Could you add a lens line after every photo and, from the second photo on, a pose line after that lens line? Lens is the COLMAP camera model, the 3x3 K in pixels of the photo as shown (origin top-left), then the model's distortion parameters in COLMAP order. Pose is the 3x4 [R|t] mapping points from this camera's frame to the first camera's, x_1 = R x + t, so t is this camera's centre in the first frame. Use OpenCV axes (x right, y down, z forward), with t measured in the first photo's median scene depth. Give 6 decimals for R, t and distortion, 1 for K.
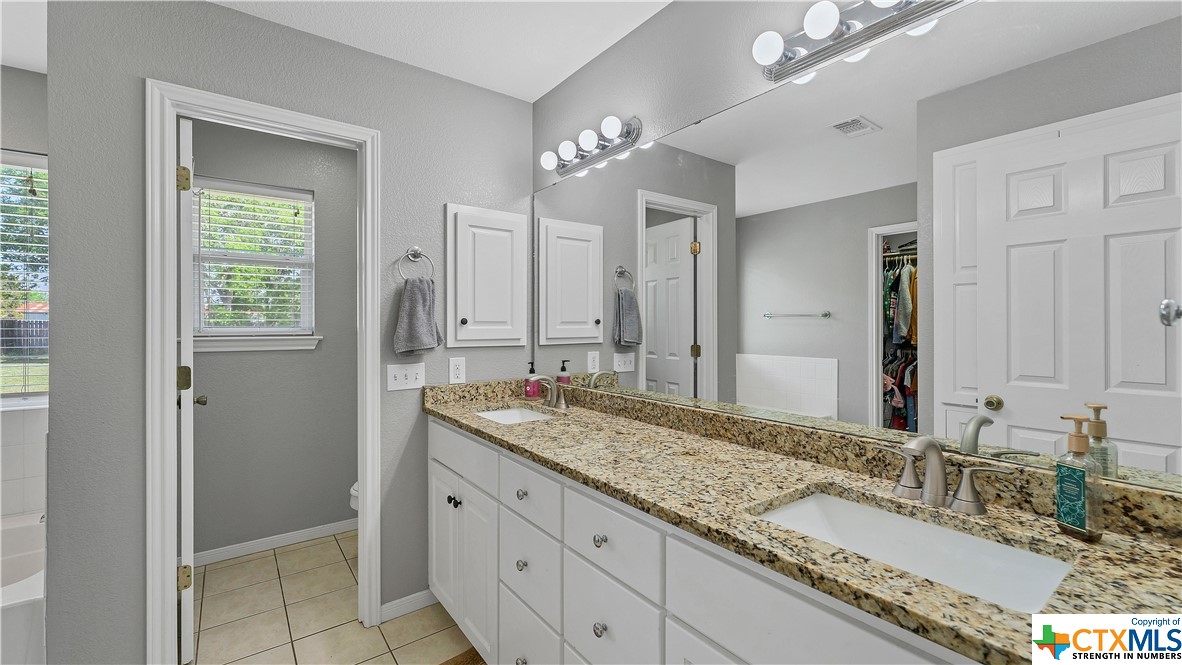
lens RADIAL K [[487.9, 0, 578.5], [0, 487.9, 330.5], [0, 0, 1]] dist [0.006791, 0.000551]
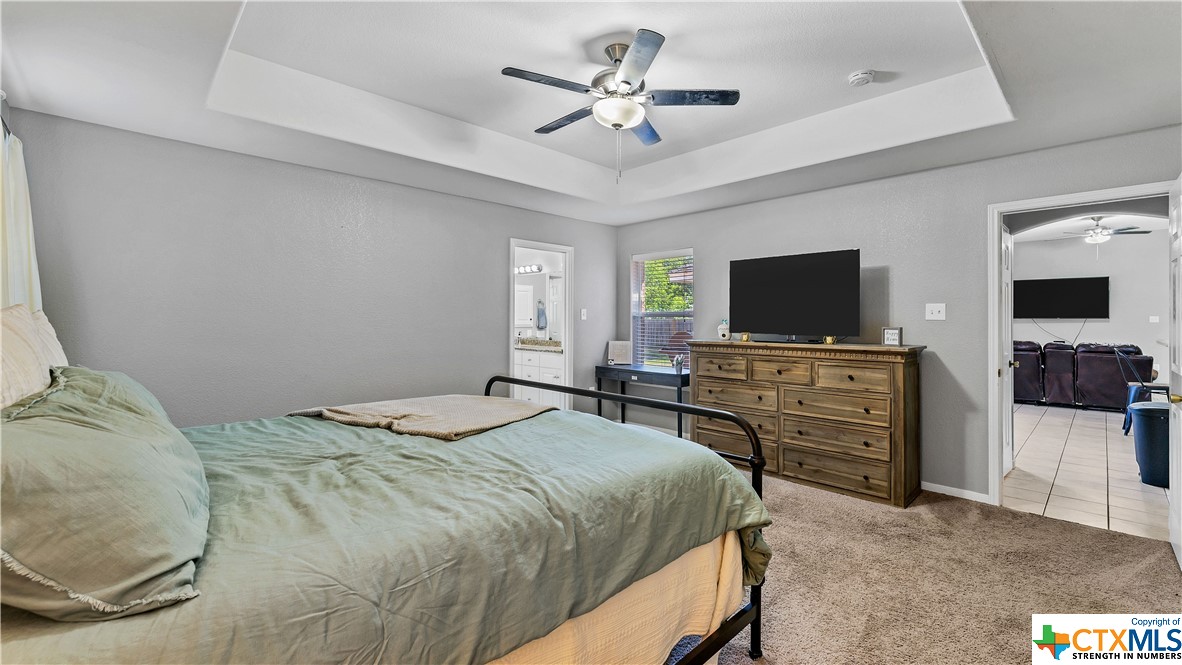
lens RADIAL K [[487.9, 0, 587.4], [0, 487.9, 322.2], [0, 0, 1]] dist [0.006791, 0.000551]
pose [[0.990438, 0.002348, 0.137941, -0.035019], [-0.002455, 0.999997, 0.000604, -0.004770], [-0.137939, -0.000937, 0.990440, -2.319893]]
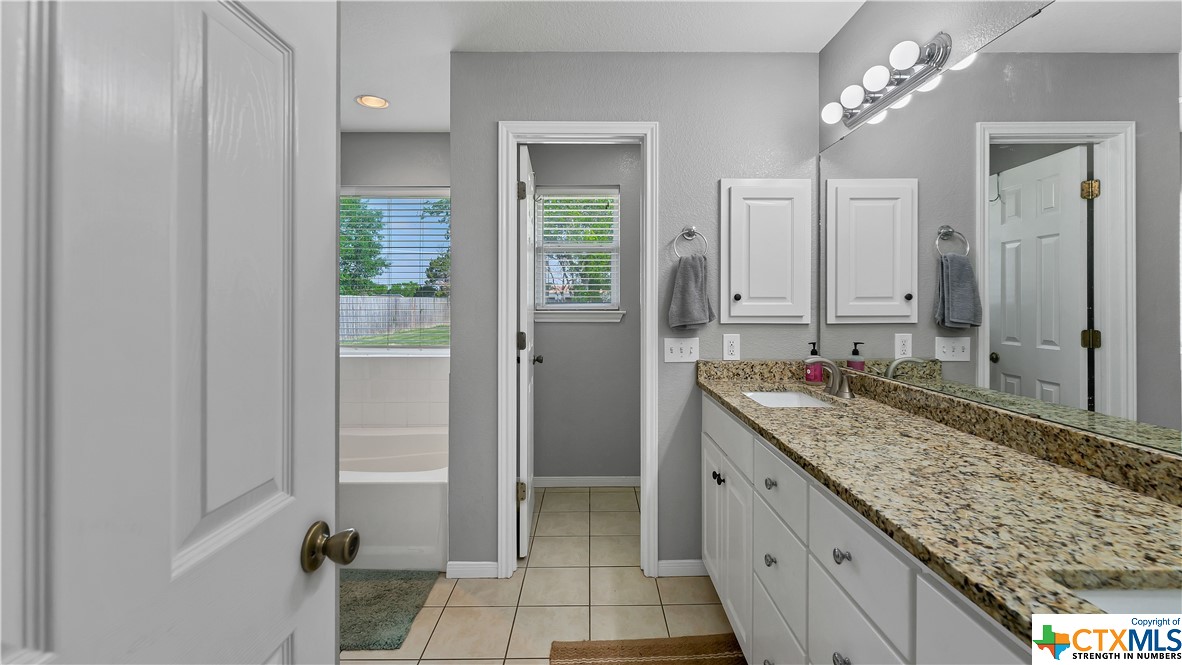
lens RADIAL K [[487.9, 0, 589.3], [0, 487.9, 307.6], [0, 0, 1]] dist [0.006791, 0.000551]
pose [[0.810911, 0.006782, -0.585130, 0.104772], [-0.006401, 0.999976, 0.002720, 0.001209], [0.585134, 0.001540, 0.810935, 0.035207]]
